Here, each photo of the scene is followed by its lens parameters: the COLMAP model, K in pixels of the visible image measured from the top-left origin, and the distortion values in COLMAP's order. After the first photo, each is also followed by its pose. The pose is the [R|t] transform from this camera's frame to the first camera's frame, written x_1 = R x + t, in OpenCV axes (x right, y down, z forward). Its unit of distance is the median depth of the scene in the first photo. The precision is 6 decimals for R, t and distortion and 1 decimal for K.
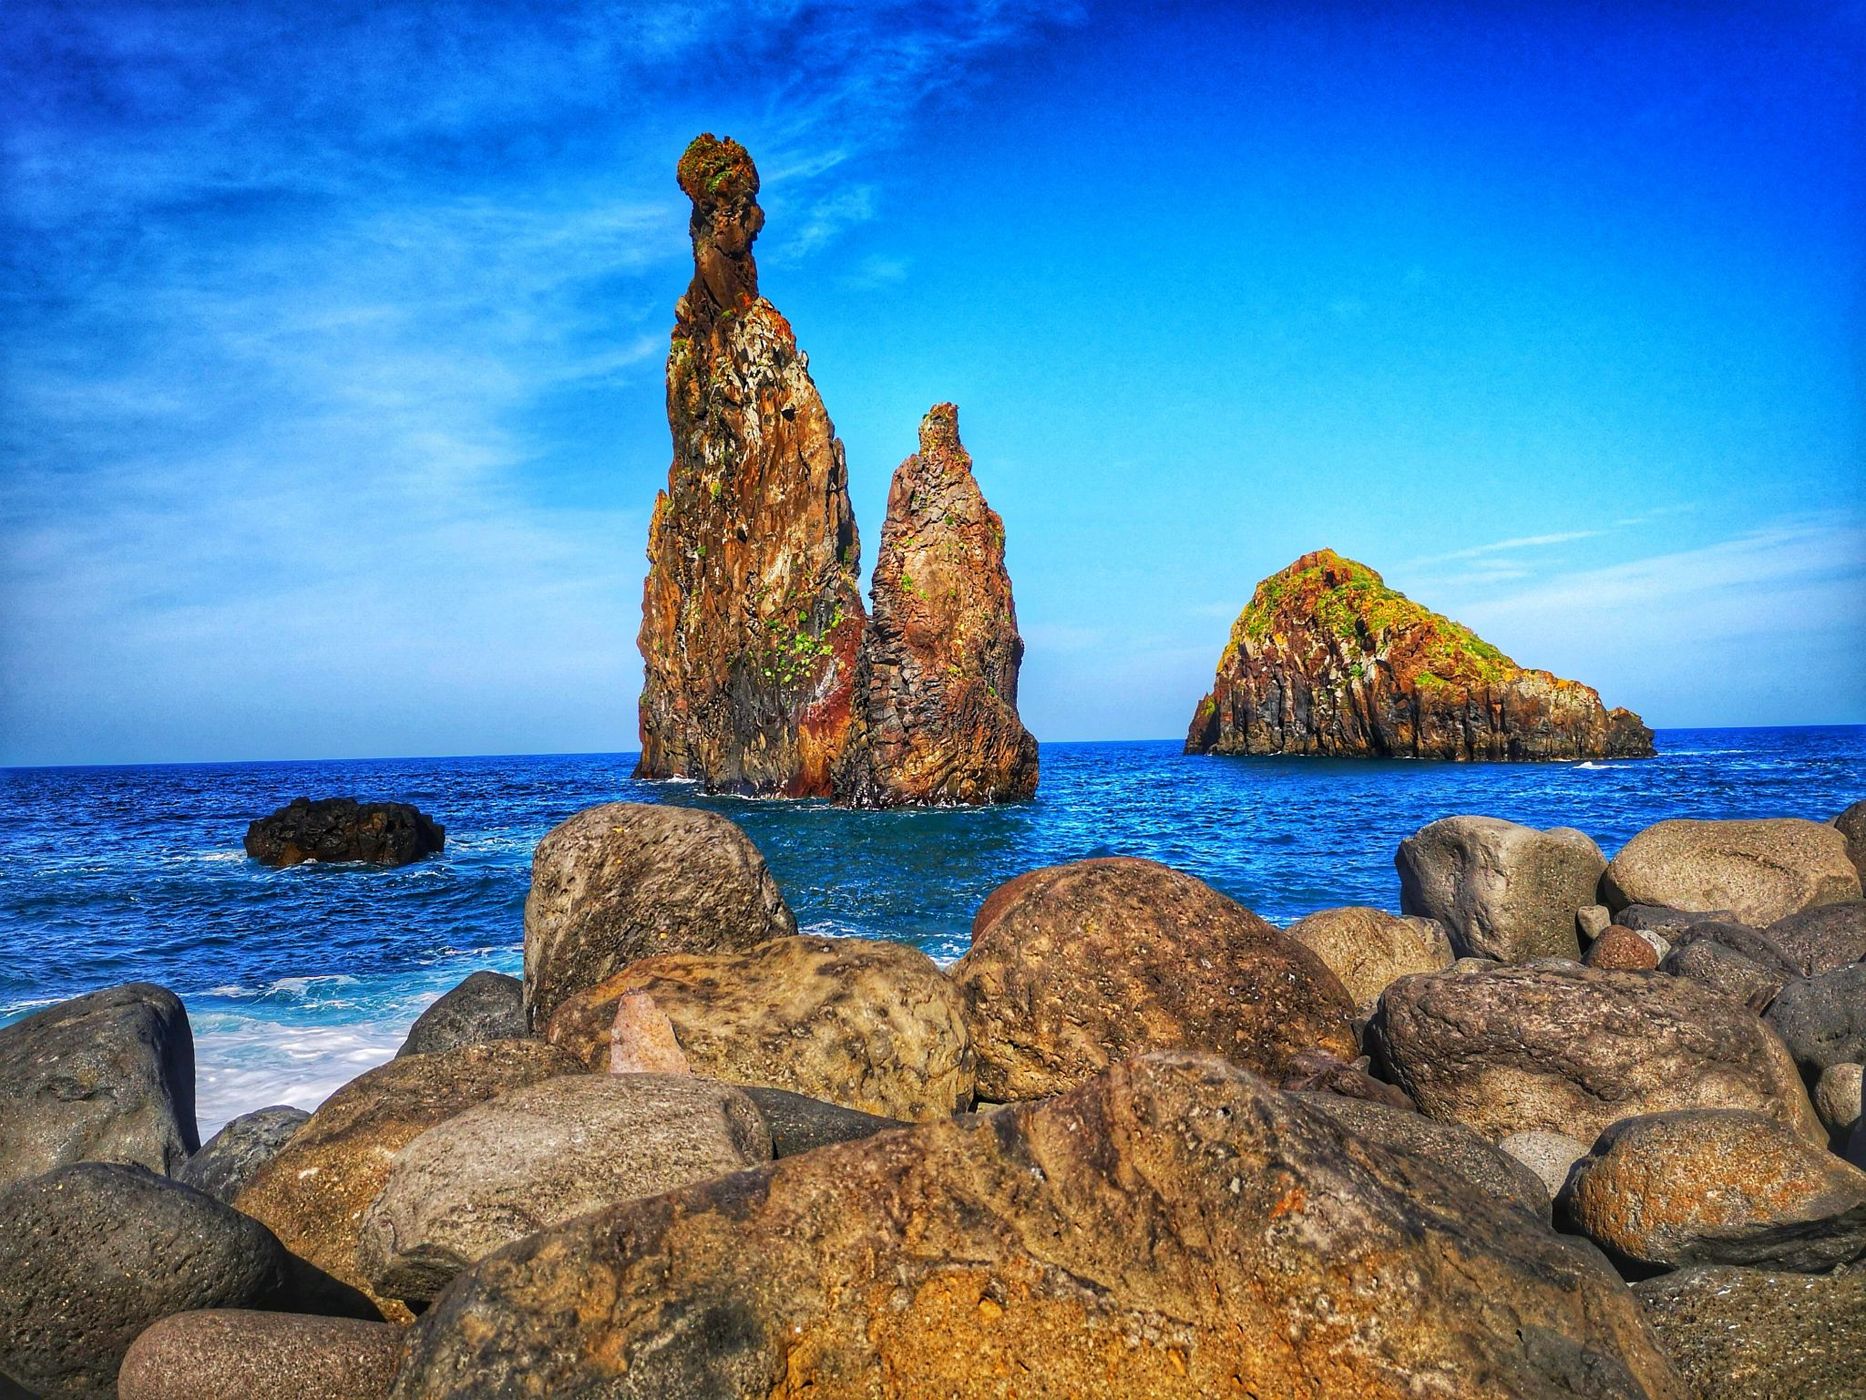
lens RADIAL K [[1460.4, 0, 933.0], [0, 1460.4, 700.0], [0, 0, 1]] dist [0.053463, 0.000734]
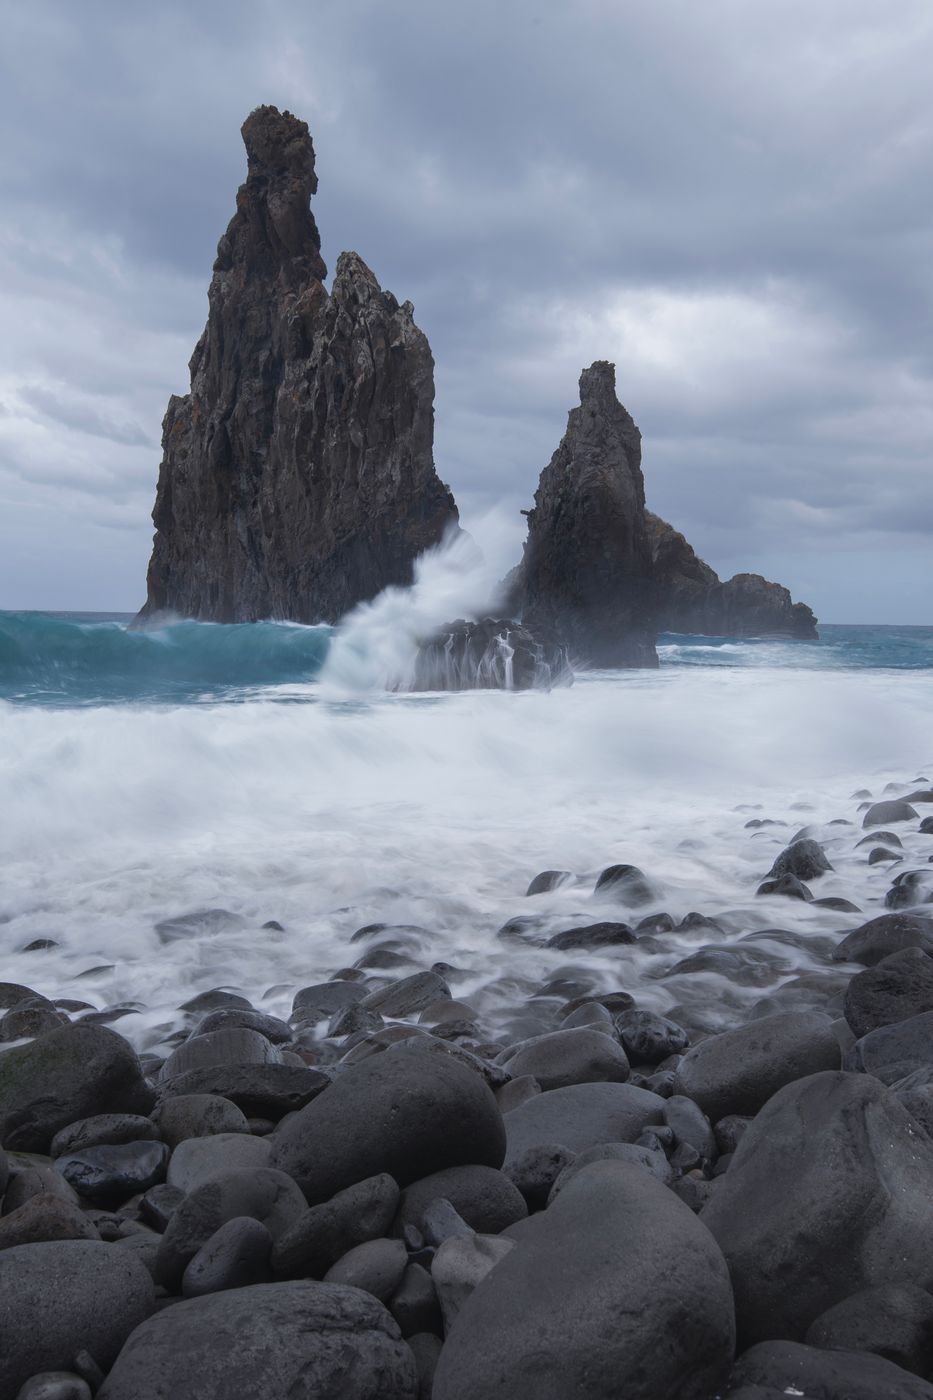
lens RADIAL K [[1135.8, 0, 466.5], [0, 1135.8, 700.0], [0, 0, 1]] dist [0.030949, -0.002998]
pose [[0.957653, 0.020108, 0.287221, -0.316940], [-0.049547, 0.994186, 0.095598, 0.015696], [-0.283629, -0.105780, 0.953082, -0.023910]]
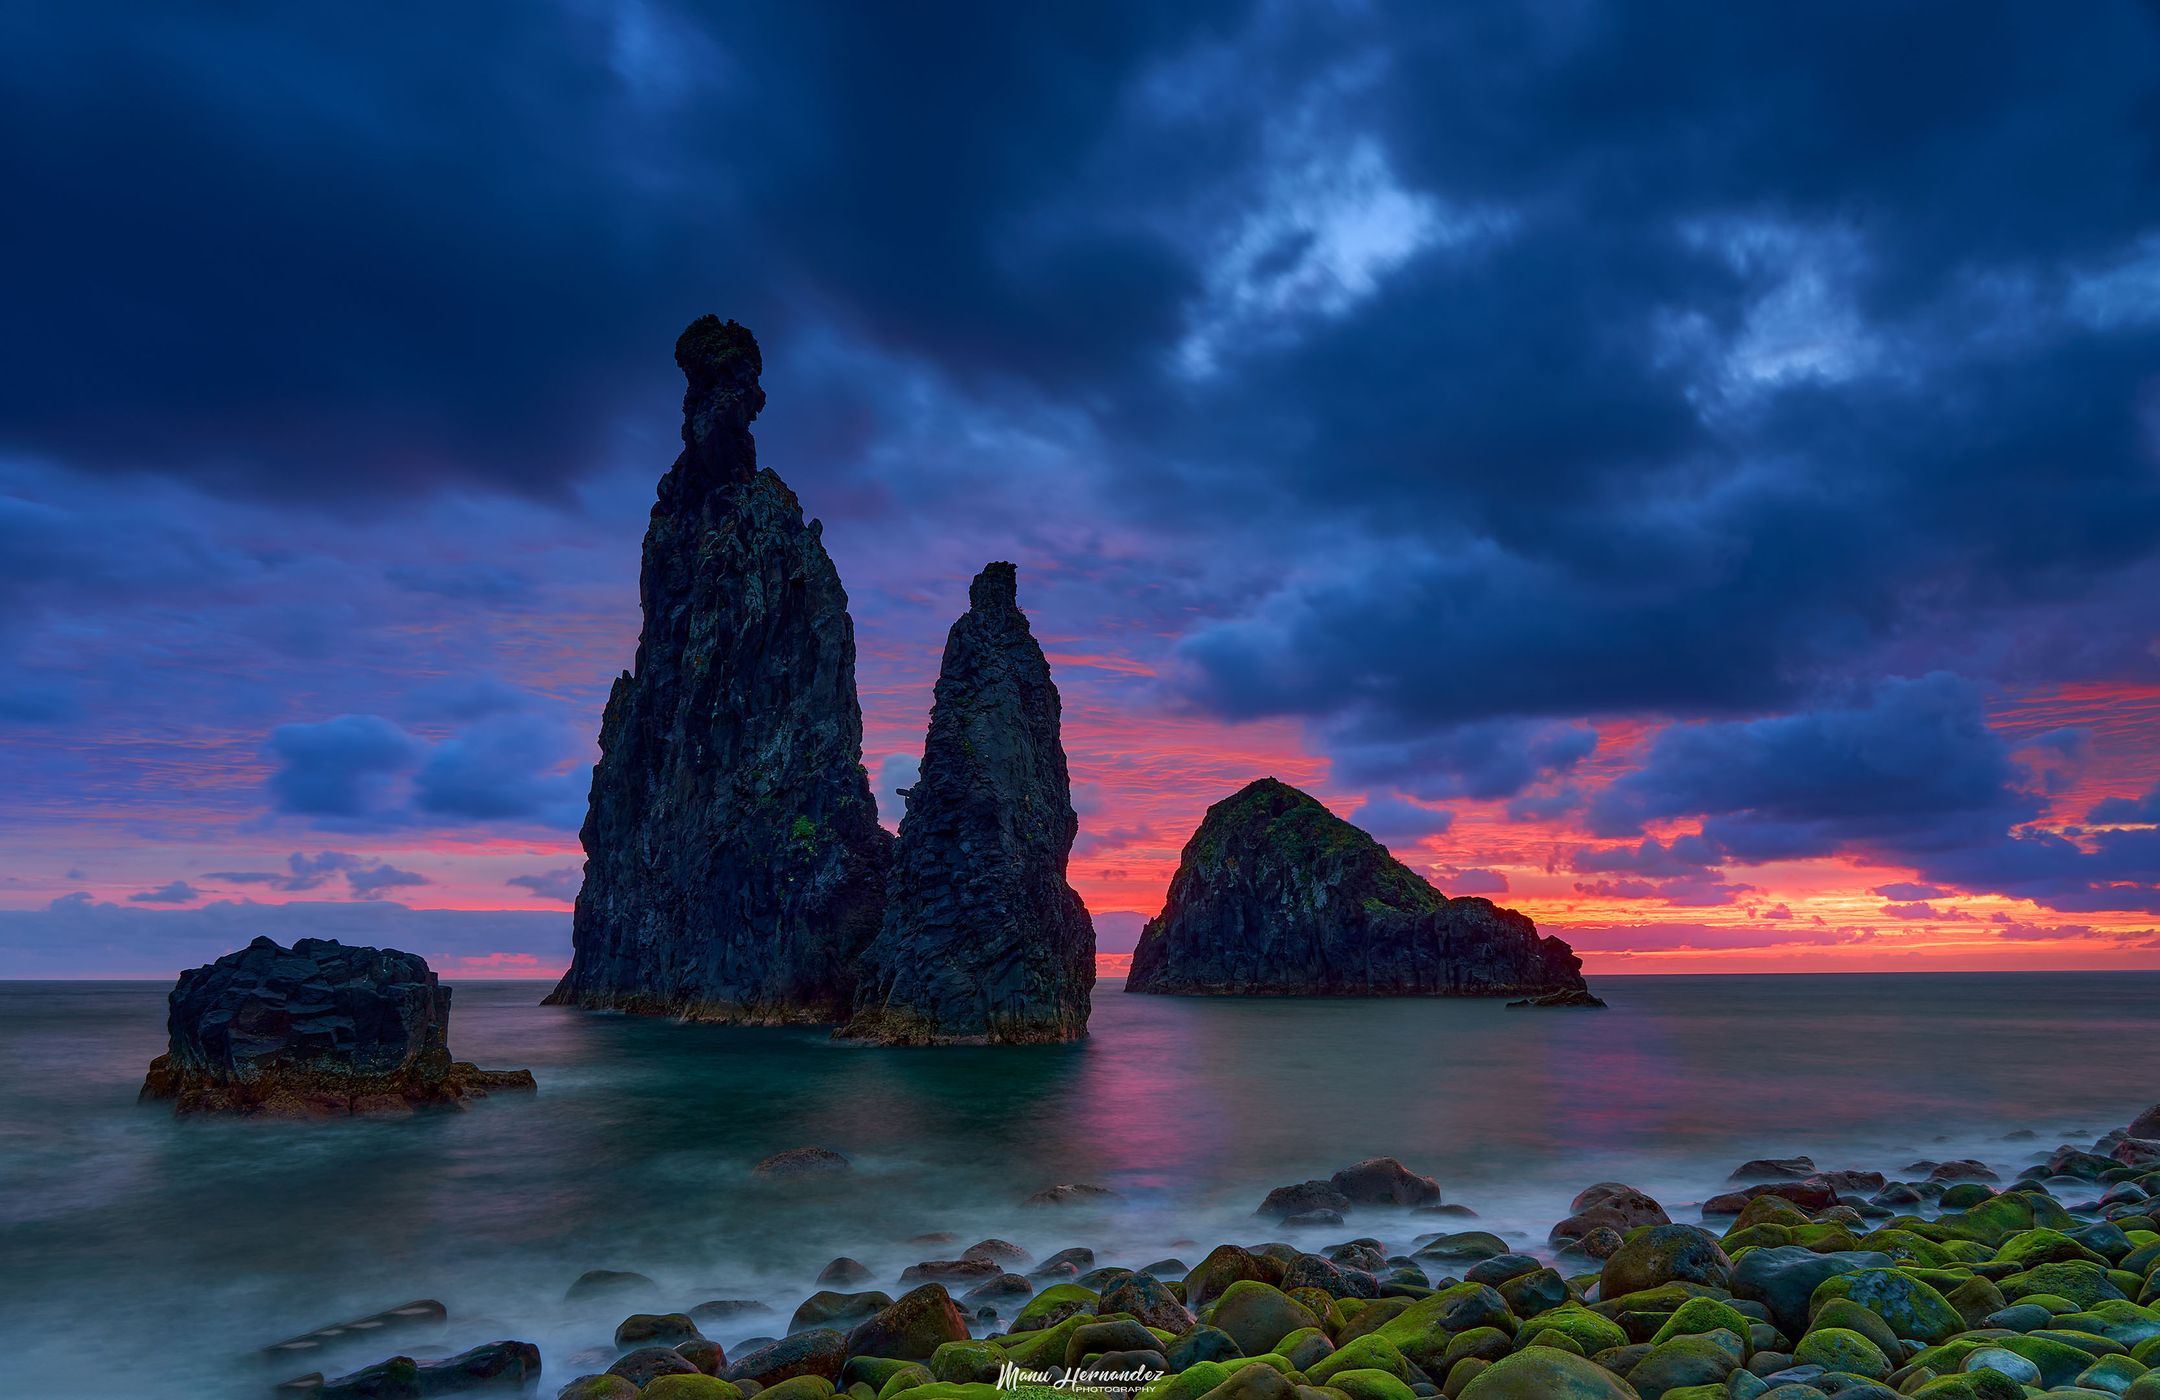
lens RADIAL K [[1409.9, 0, 1080.0], [0, 1409.9, 700.0], [0, 0, 1]] dist [-0.015883, -0.000658]
pose [[0.984614, 0.052304, 0.166732, -0.065111], [-0.024179, 0.985754, -0.166447, 0.022972], [-0.173063, 0.159855, 0.971852, 0.104462]]
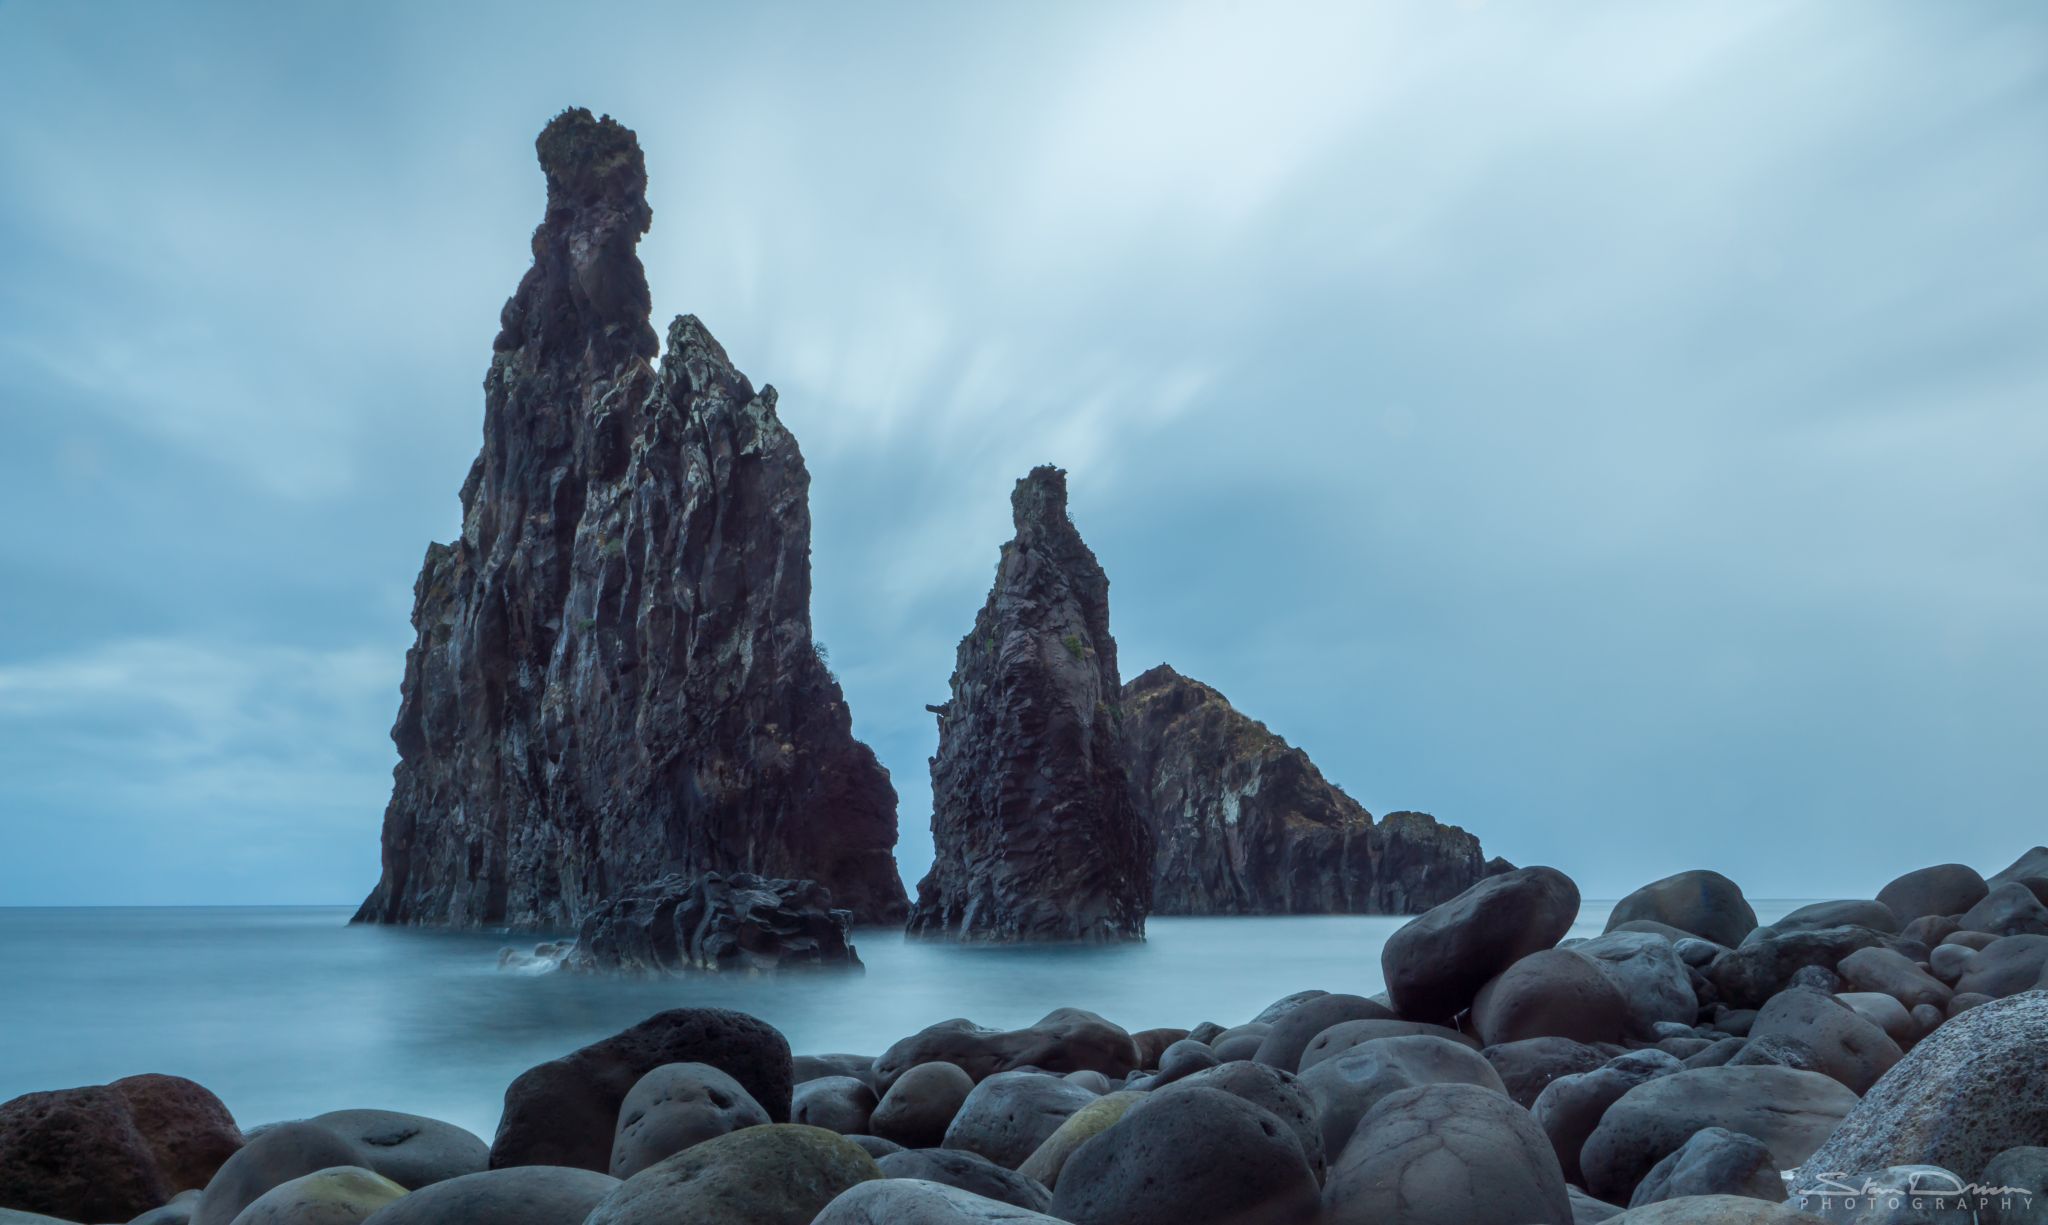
lens RADIAL K [[1888.2, 0, 1029.7], [0, 1888.2, 700.2], [0, 0, 1]] dist [-0.000054, -0.002743]
pose [[0.957800, 0.050688, 0.282932, -0.234122], [-0.028221, 0.996156, -0.082928, 0.021367], [-0.286048, 0.071443, 0.955548, -0.042567]]
